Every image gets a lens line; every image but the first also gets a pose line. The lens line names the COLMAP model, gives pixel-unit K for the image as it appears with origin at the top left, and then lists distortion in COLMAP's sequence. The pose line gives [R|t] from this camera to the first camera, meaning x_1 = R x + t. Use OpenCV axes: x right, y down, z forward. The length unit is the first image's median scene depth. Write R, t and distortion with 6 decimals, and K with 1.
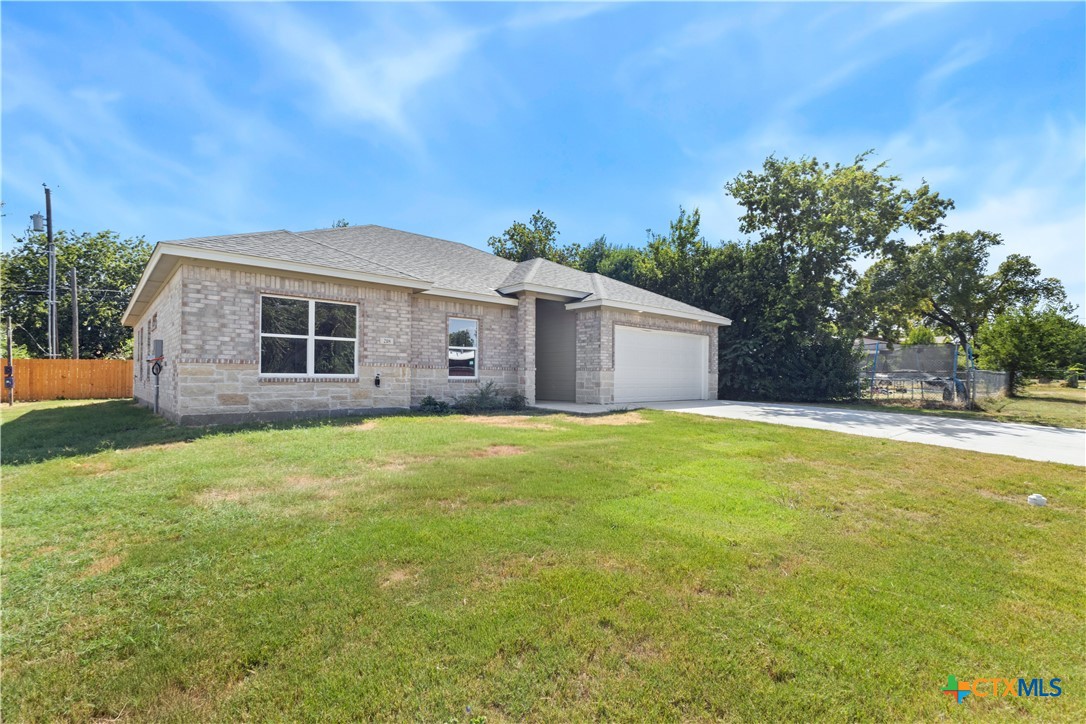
lens RADIAL K [[504.9, 0, 546.5], [0, 504.9, 373.7], [0, 0, 1]] dist [0.003516, 0.001266]
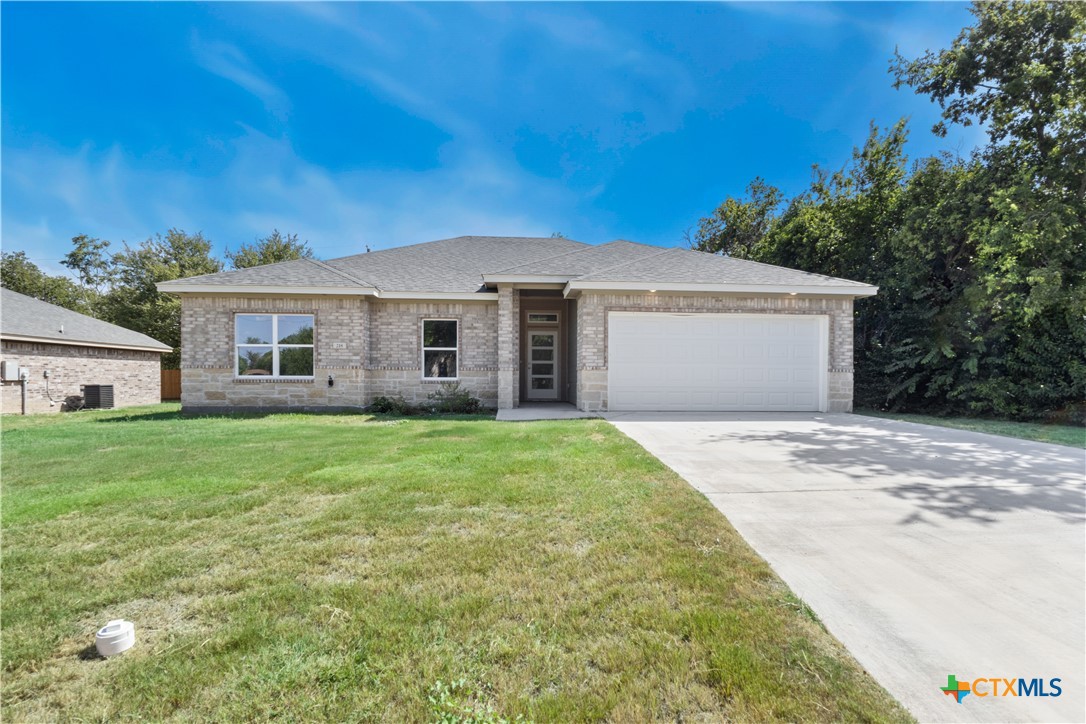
lens RADIAL K [[504.9, 0, 543.9], [0, 504.9, 382.0], [0, 0, 1]] dist [0.003516, 0.001266]
pose [[0.781135, -0.000467, -0.624362, 0.654915], [0.005680, 0.999964, 0.006359, 0.009194], [0.624336, -0.008514, 0.781109, 0.381170]]
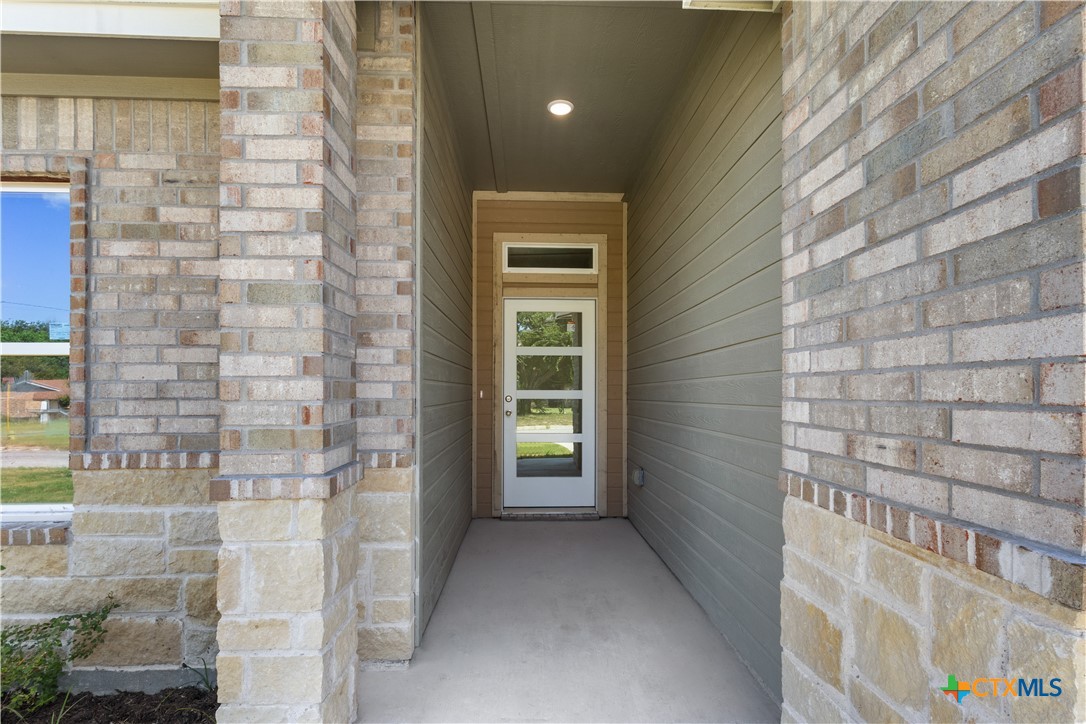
lens RADIAL K [[504.9, 0, 548.0], [0, 504.9, 386.7], [0, 0, 1]] dist [0.003516, 0.001266]
pose [[0.771969, -0.011002, -0.635565, 0.111665], [0.009915, 0.999937, -0.005267, -0.037081], [0.635582, -0.002235, 0.772030, 1.063048]]
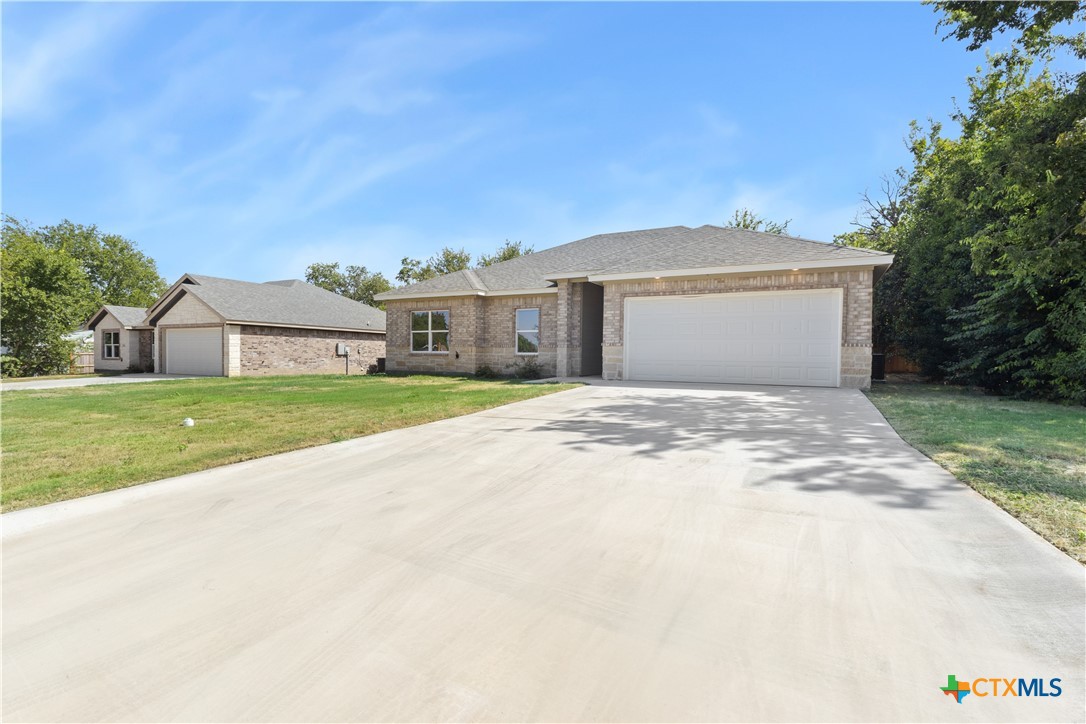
lens RADIAL K [[504.9, 0, 549.5], [0, 504.9, 357.0], [0, 0, 1]] dist [0.003516, 0.001266]
pose [[0.347638, -0.002616, -0.937625, 1.170937], [-0.000715, 0.999995, -0.003055, 0.022165], [0.937629, 0.001732, 0.347634, 0.640329]]
